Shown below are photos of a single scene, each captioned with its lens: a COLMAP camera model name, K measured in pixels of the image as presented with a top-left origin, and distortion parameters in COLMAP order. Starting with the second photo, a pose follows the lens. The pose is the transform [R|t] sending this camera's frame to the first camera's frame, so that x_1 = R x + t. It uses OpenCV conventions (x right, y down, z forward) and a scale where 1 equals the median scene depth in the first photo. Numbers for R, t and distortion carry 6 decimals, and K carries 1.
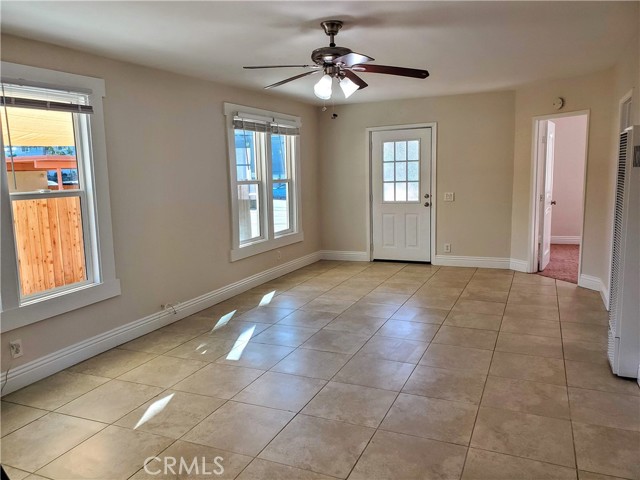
lens RADIAL K [[514.0, 0, 318.5], [0, 514.0, 239.2], [0, 0, 1]] dist [0.004505, -0.009459]
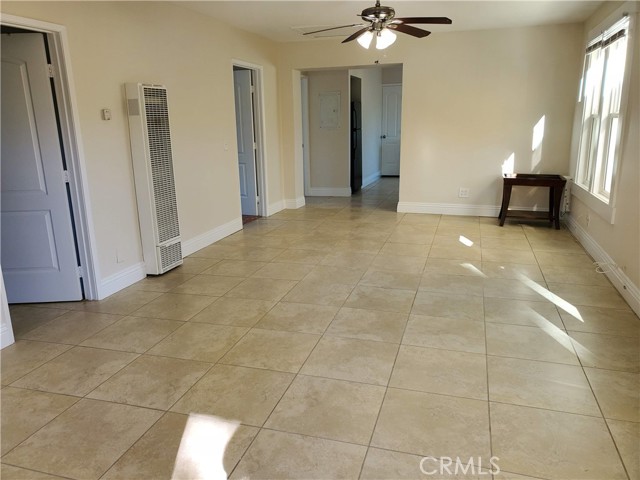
lens RADIAL K [[514.0, 0, 319.0], [0, 514.0, 241.1], [0, 0, 1]] dist [0.004505, -0.009459]
pose [[-0.991145, 0.082898, -0.103730, 0.296167], [0.039891, 0.930991, 0.362855, -0.264570], [0.126652, 0.355504, -0.926054, 2.043985]]
